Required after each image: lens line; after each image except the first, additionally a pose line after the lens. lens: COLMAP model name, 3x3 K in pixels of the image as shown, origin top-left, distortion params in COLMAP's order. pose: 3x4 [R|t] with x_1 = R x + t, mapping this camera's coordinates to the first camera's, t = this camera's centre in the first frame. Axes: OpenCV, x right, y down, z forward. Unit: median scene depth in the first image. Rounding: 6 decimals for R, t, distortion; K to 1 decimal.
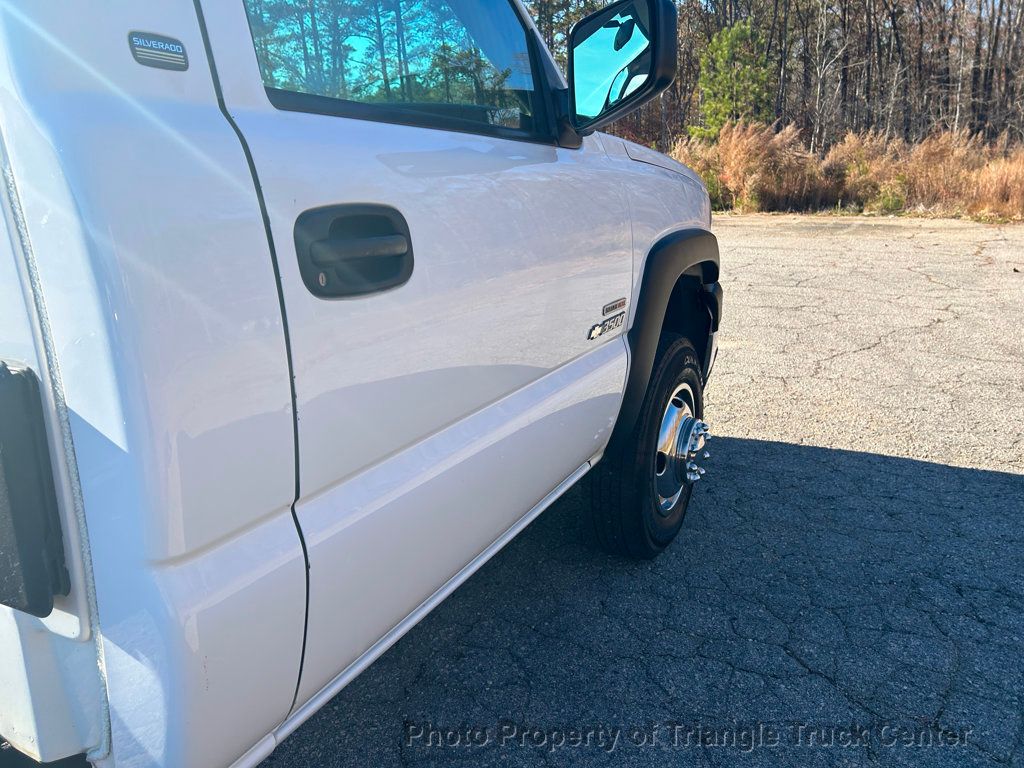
lens RADIAL K [[773.0, 0, 502.8], [0, 773.0, 392.4], [0, 0, 1]] dist [0.052855, -0.062678]
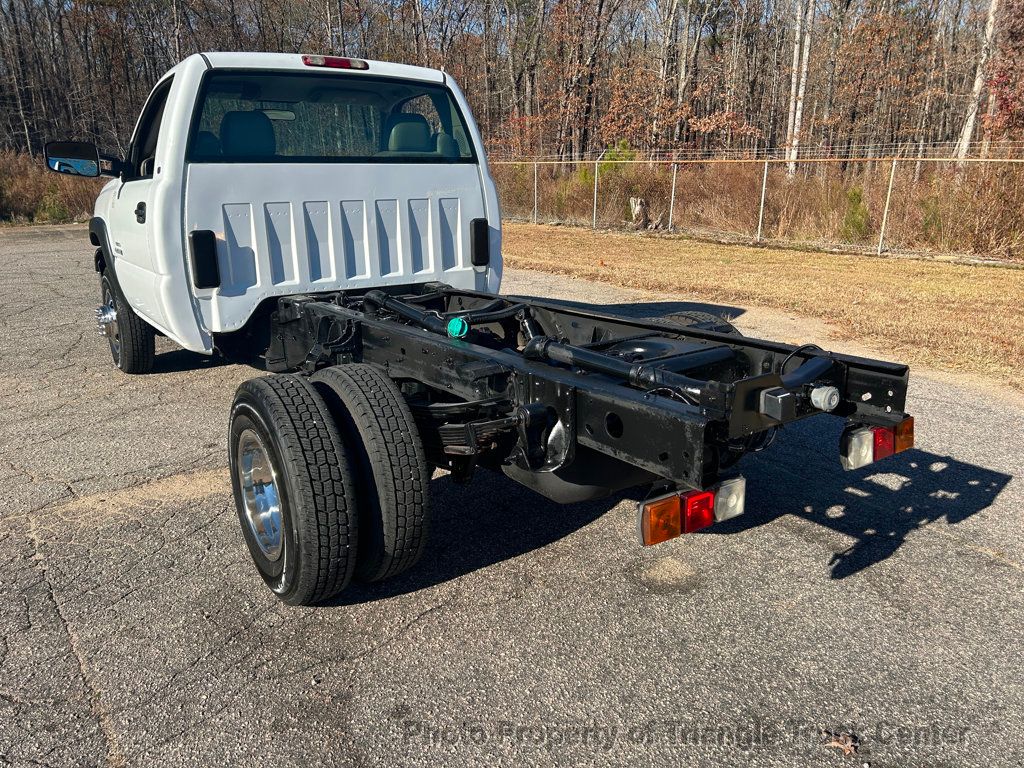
lens RADIAL K [[770.7, 0, 513.6], [0, 770.7, 387.4], [0, 0, 1]] dist [0.058321, -0.064776]
pose [[0.442609, -0.238567, 0.864398, -0.235256], [0.255920, 0.957475, 0.133213, 0.018626], [-0.859420, 0.162256, 0.484841, -0.074725]]
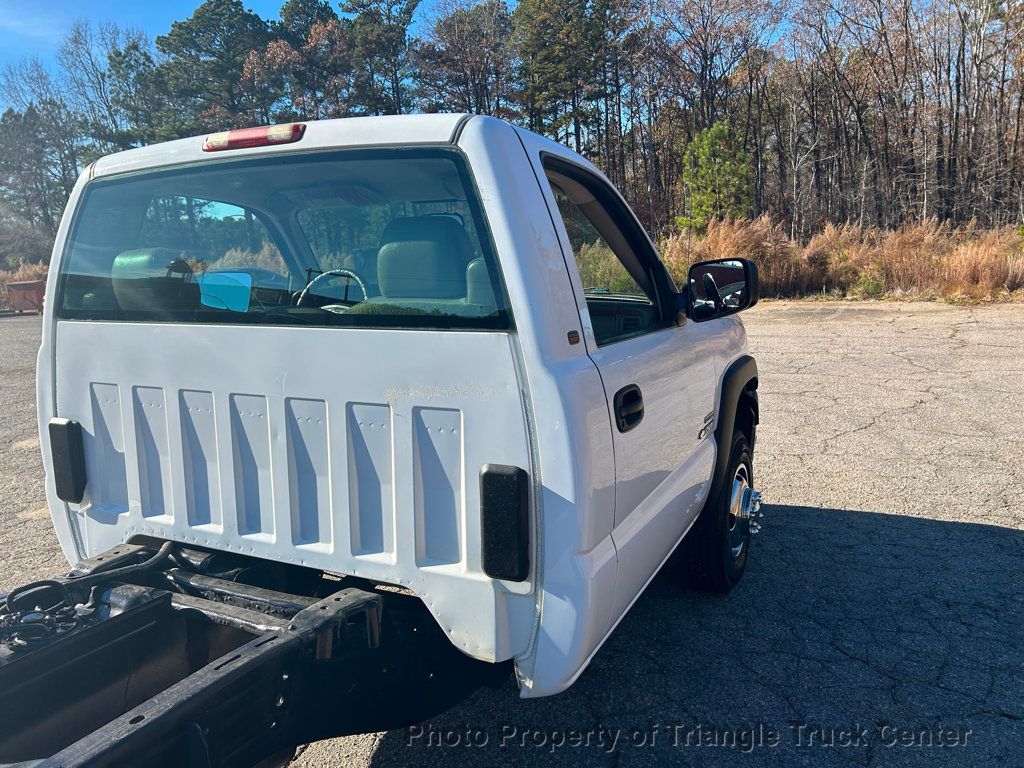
lens RADIAL K [[774.5, 0, 518.8], [0, 774.5, 384.7], [0, 0, 1]] dist [0.039903, -0.033075]
pose [[0.999203, -0.029613, 0.026766, -0.026498], [0.032485, 0.992931, -0.114158, -0.000807], [-0.023197, 0.114937, 0.993102, -0.052844]]
